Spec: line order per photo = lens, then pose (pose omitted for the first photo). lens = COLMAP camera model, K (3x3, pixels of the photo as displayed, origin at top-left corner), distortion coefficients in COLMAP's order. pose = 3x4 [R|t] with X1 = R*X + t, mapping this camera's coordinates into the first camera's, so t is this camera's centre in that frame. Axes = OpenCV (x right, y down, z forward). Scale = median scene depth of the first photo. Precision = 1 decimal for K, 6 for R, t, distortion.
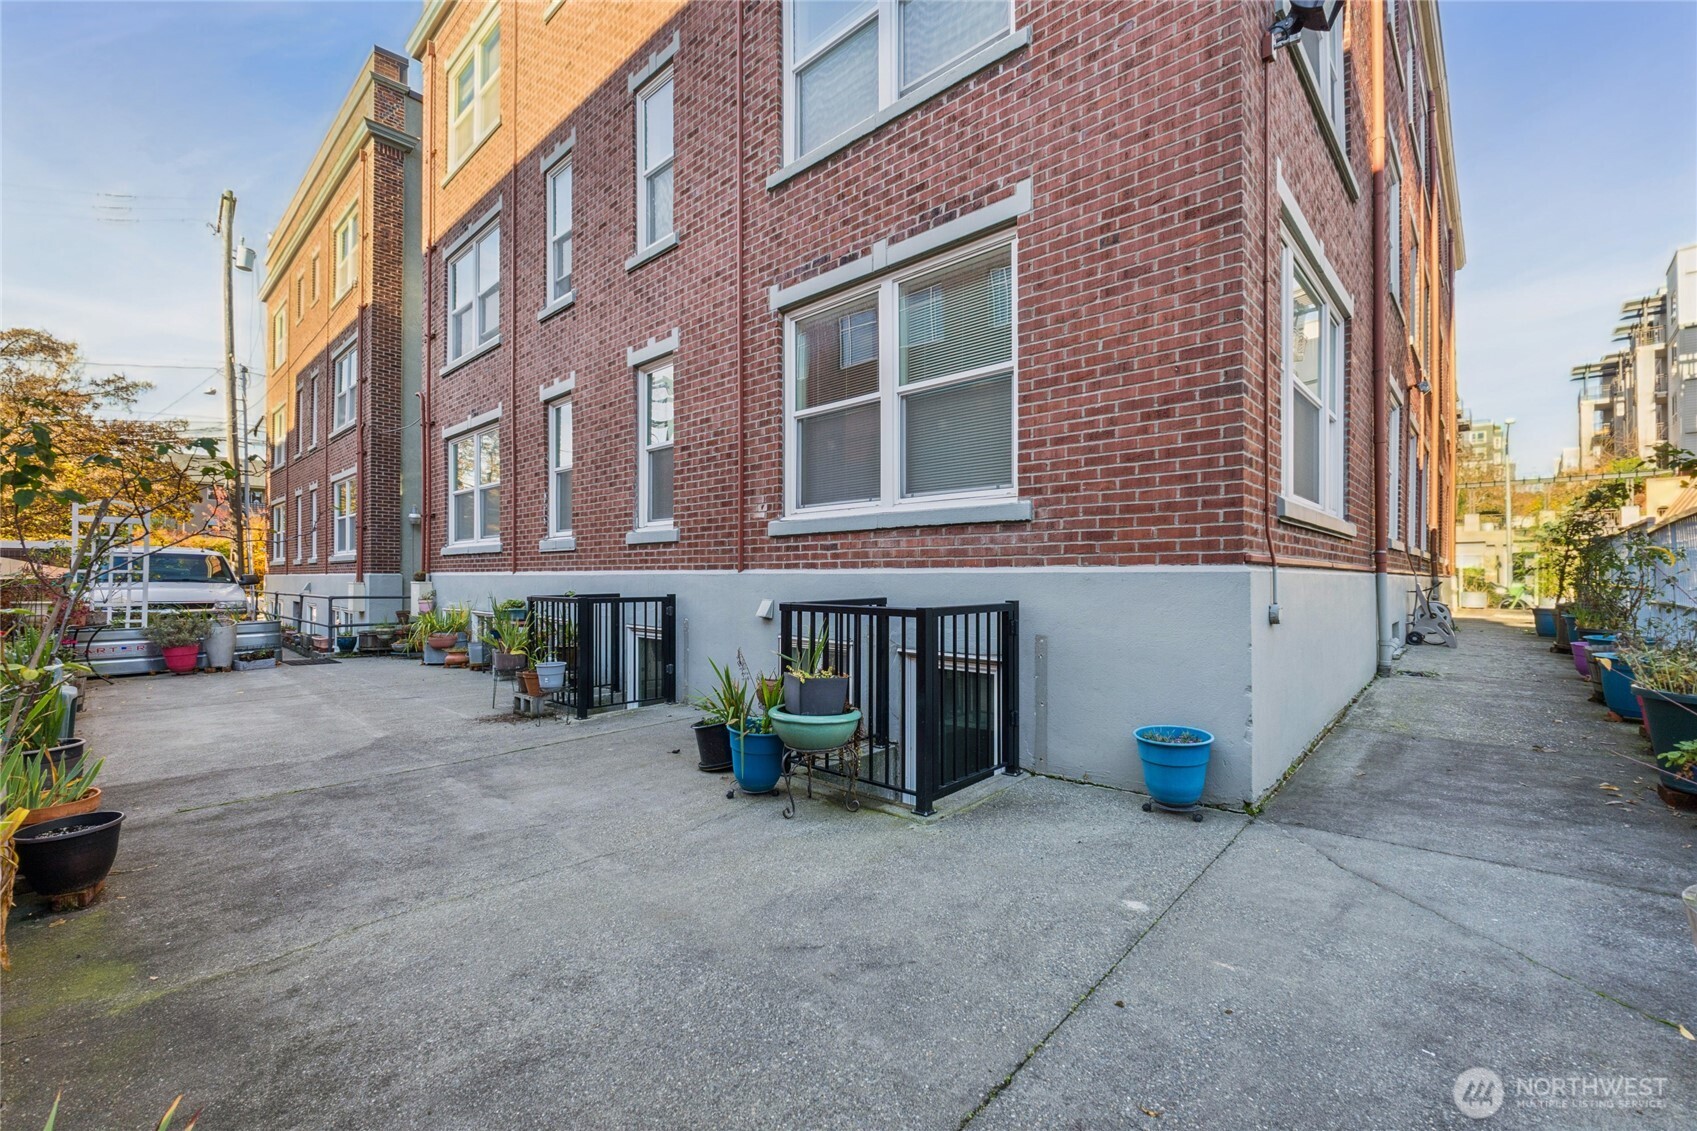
lens RADIAL K [[709.4, 0, 847.0], [0, 709.4, 571.8], [0, 0, 1]] dist [-0.007566, -0.000406]
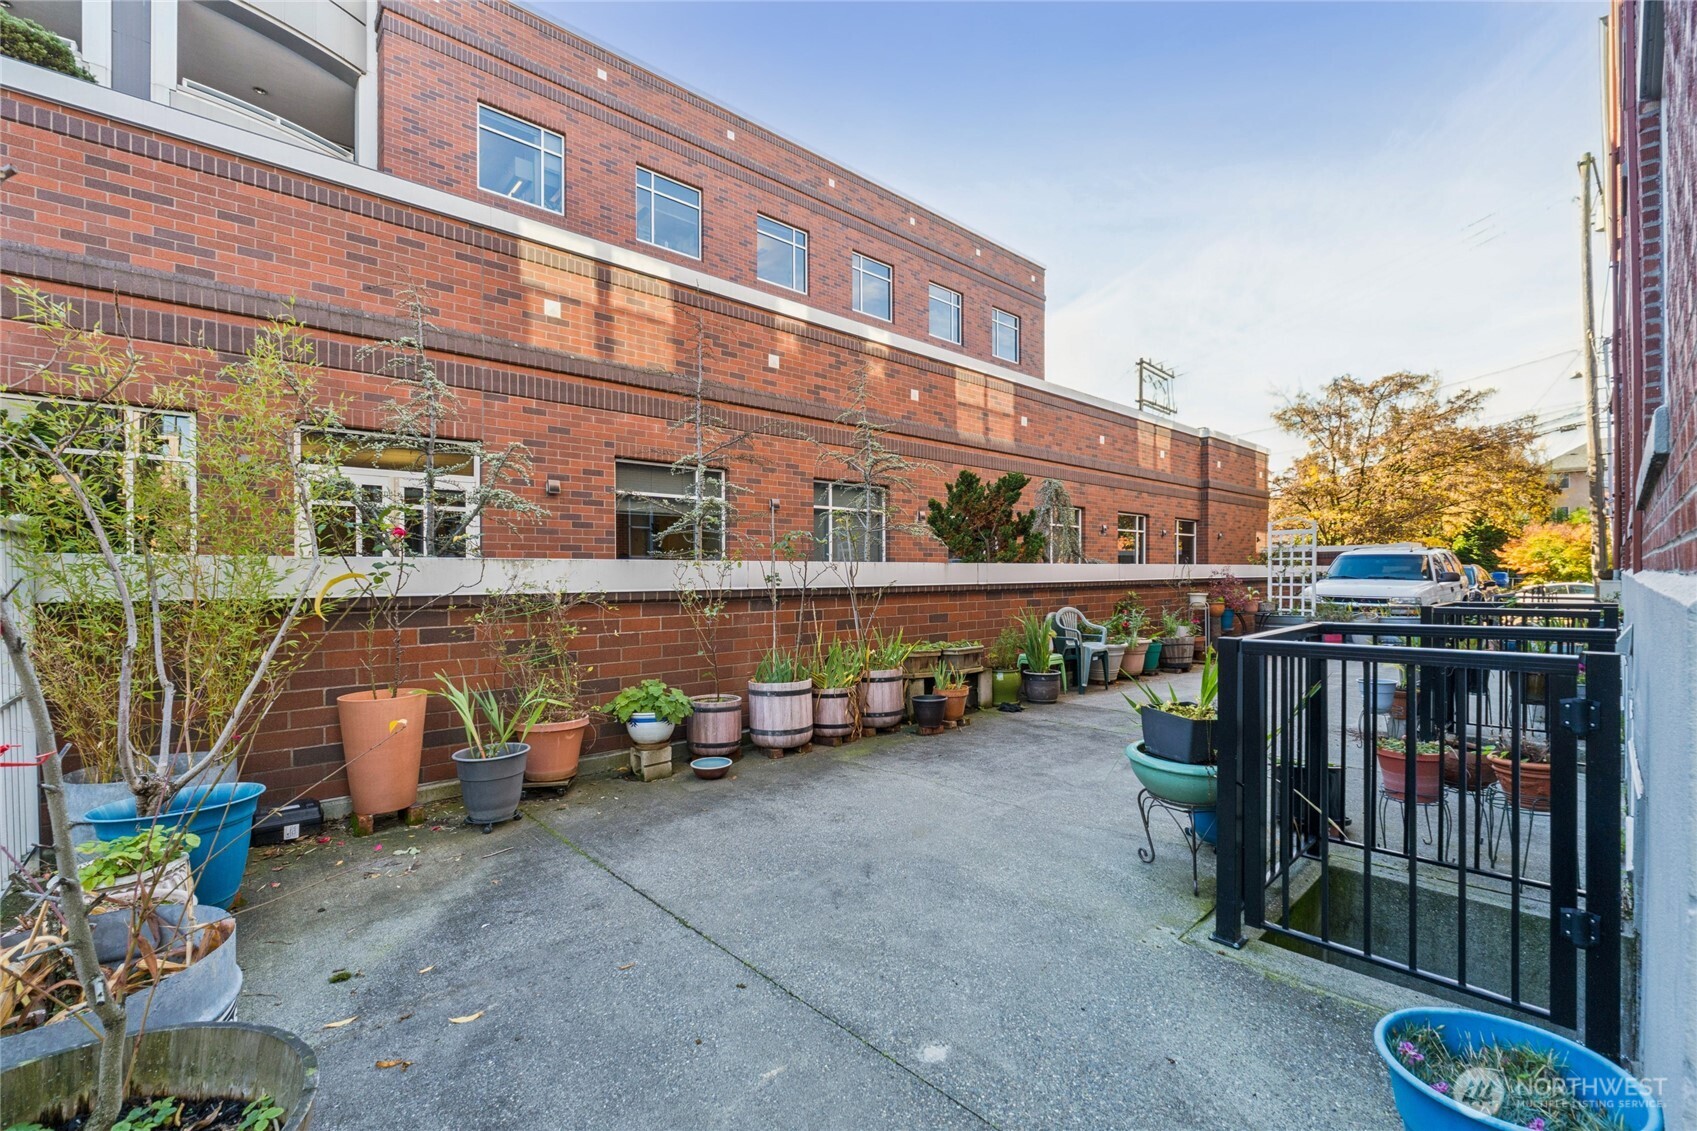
lens RADIAL K [[709.4, 0, 847.0], [0, 709.4, 571.8], [0, 0, 1]] dist [-0.007566, -0.000406]
pose [[-0.084535, -0.004526, -0.996410, 0.839299], [0.015155, 0.999868, -0.005828, -0.013174], [0.996305, -0.015593, -0.084456, 0.722825]]
